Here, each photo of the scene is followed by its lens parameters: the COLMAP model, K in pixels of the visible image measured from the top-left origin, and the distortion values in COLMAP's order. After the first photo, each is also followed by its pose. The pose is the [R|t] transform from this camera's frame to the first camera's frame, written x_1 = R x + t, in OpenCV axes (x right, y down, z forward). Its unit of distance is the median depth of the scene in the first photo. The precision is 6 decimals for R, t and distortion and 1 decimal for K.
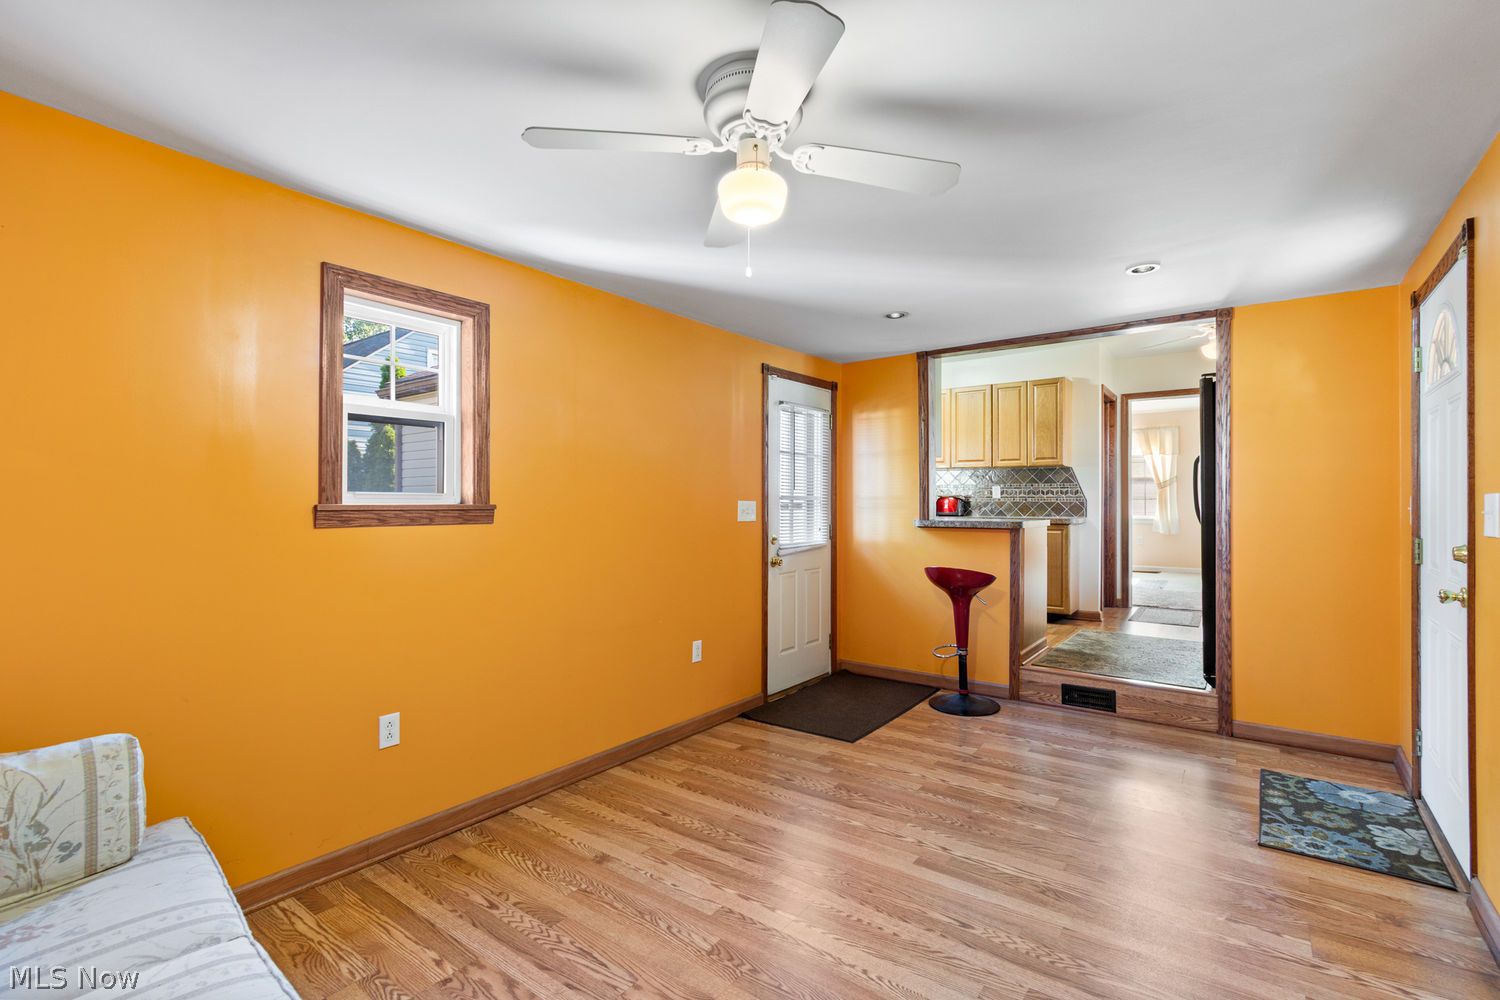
lens RADIAL K [[671.7, 0, 758.1], [0, 671.7, 500.5], [0, 0, 1]] dist [-0.000506, -0.000605]
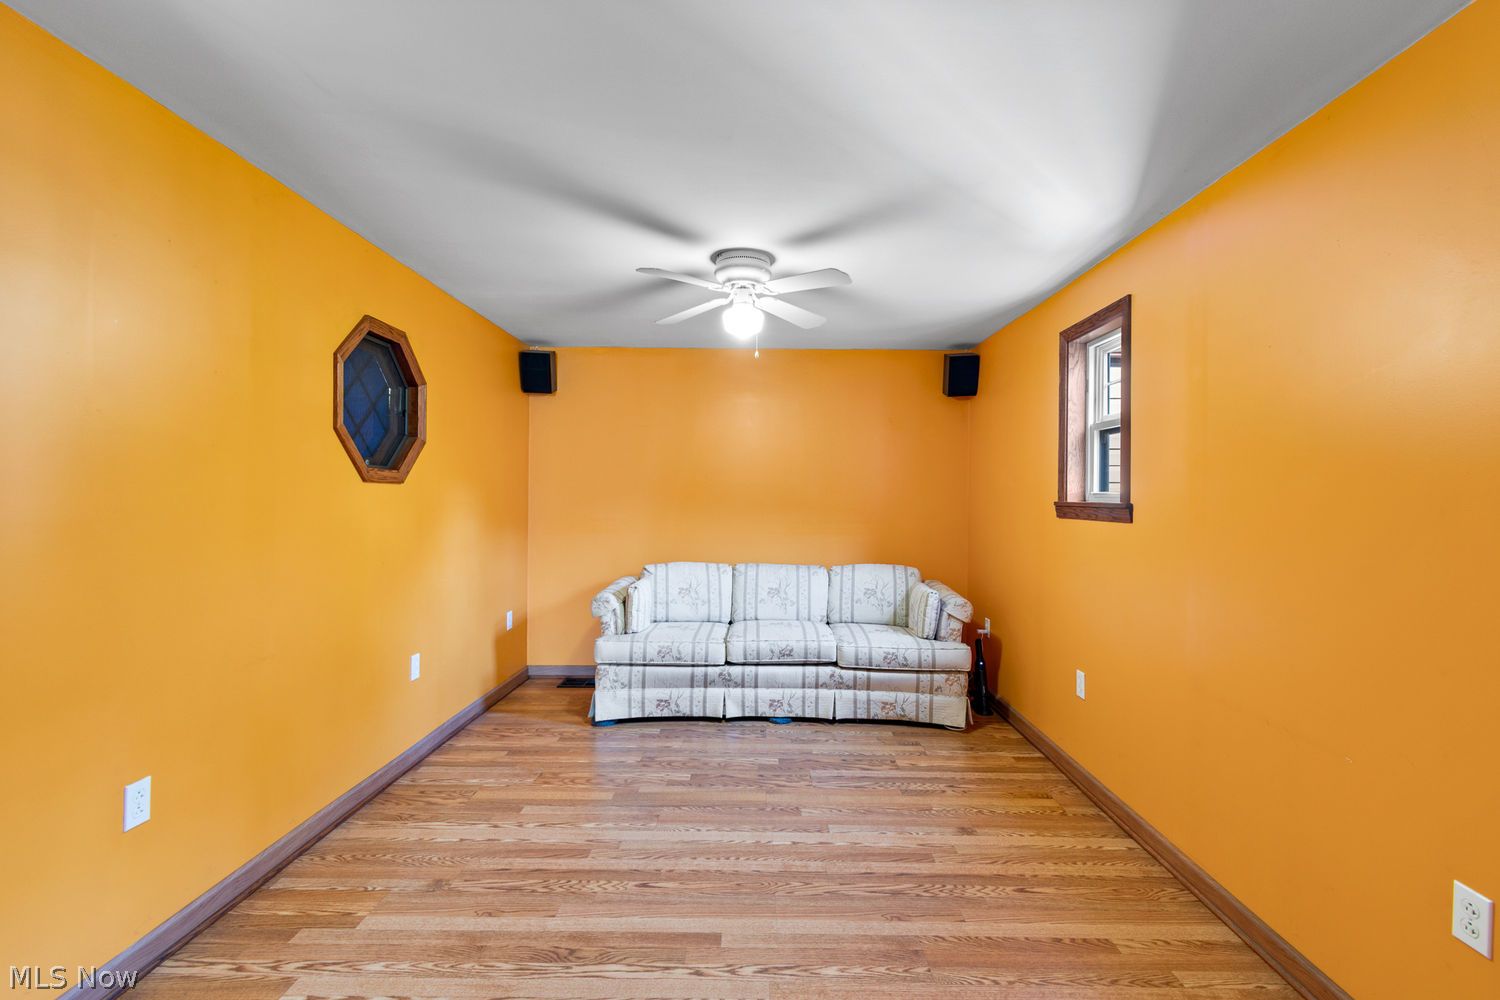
lens RADIAL K [[671.7, 0, 758.1], [0, 671.7, 500.5], [0, 0, 1]] dist [-0.000506, -0.000605]
pose [[-0.806240, -0.004651, -0.591570, 0.727828], [-0.007076, 0.999973, 0.001782, 0.004490], [0.591546, 0.005623, -0.806251, 1.792848]]
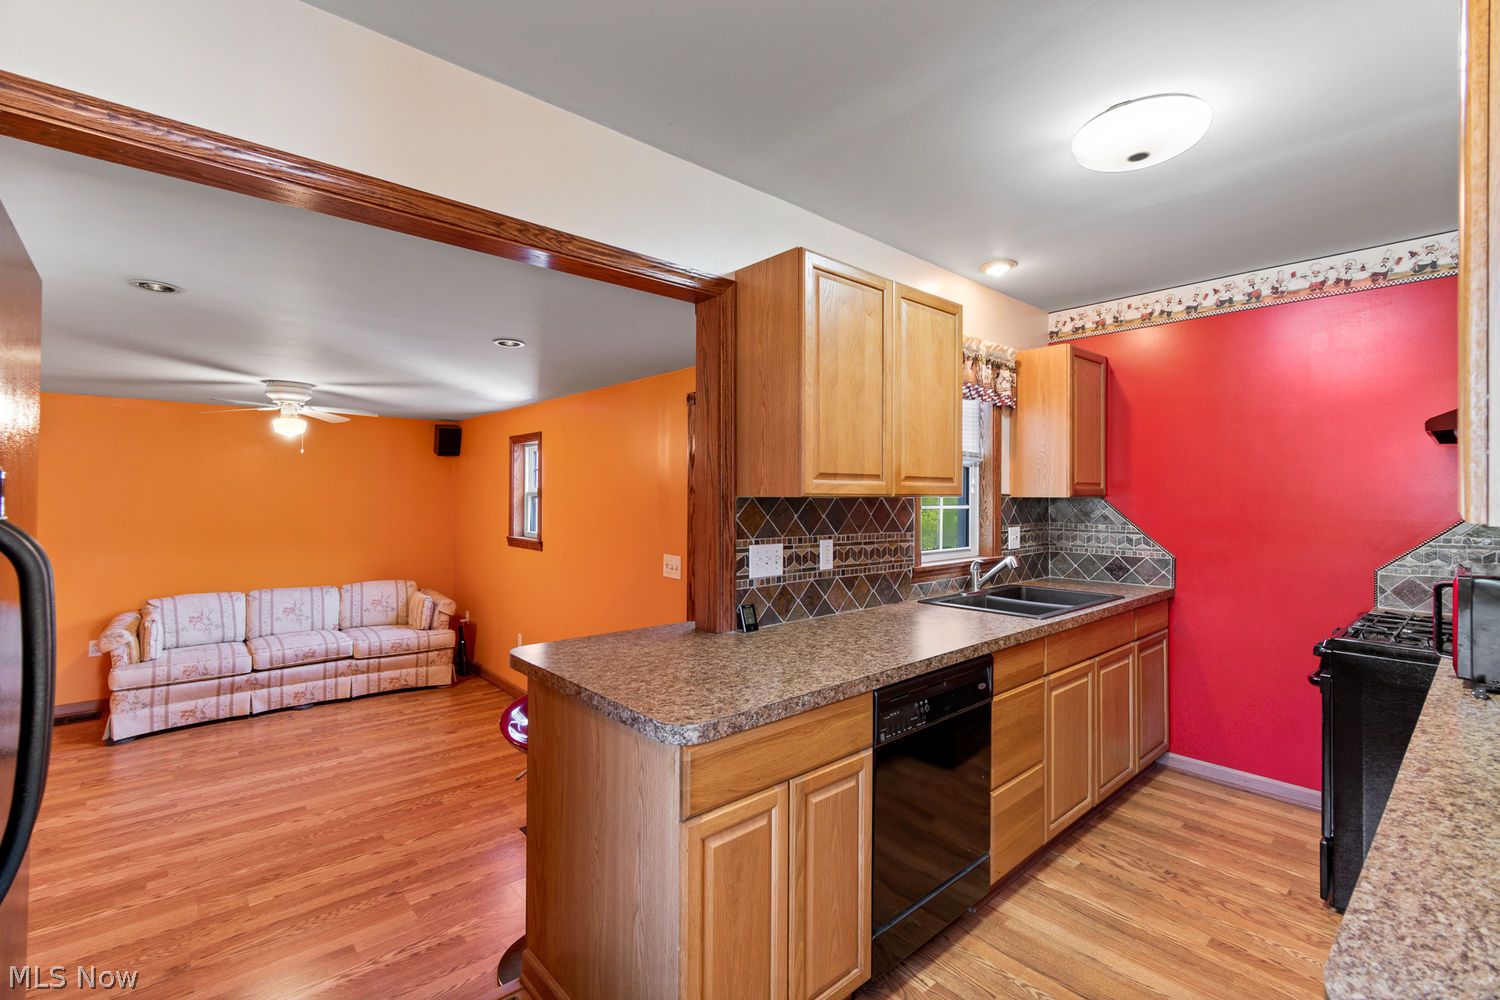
lens RADIAL K [[663.9, 0, 753.9], [0, 663.9, 491.7], [0, 0, 1]] dist [0.004175, 0.000117]
pose [[-0.212174, -0.006293, -0.977212, 1.535253], [-0.003563, 0.999978, -0.005666, -0.149667], [0.977225, 0.002279, -0.212192, 2.401335]]
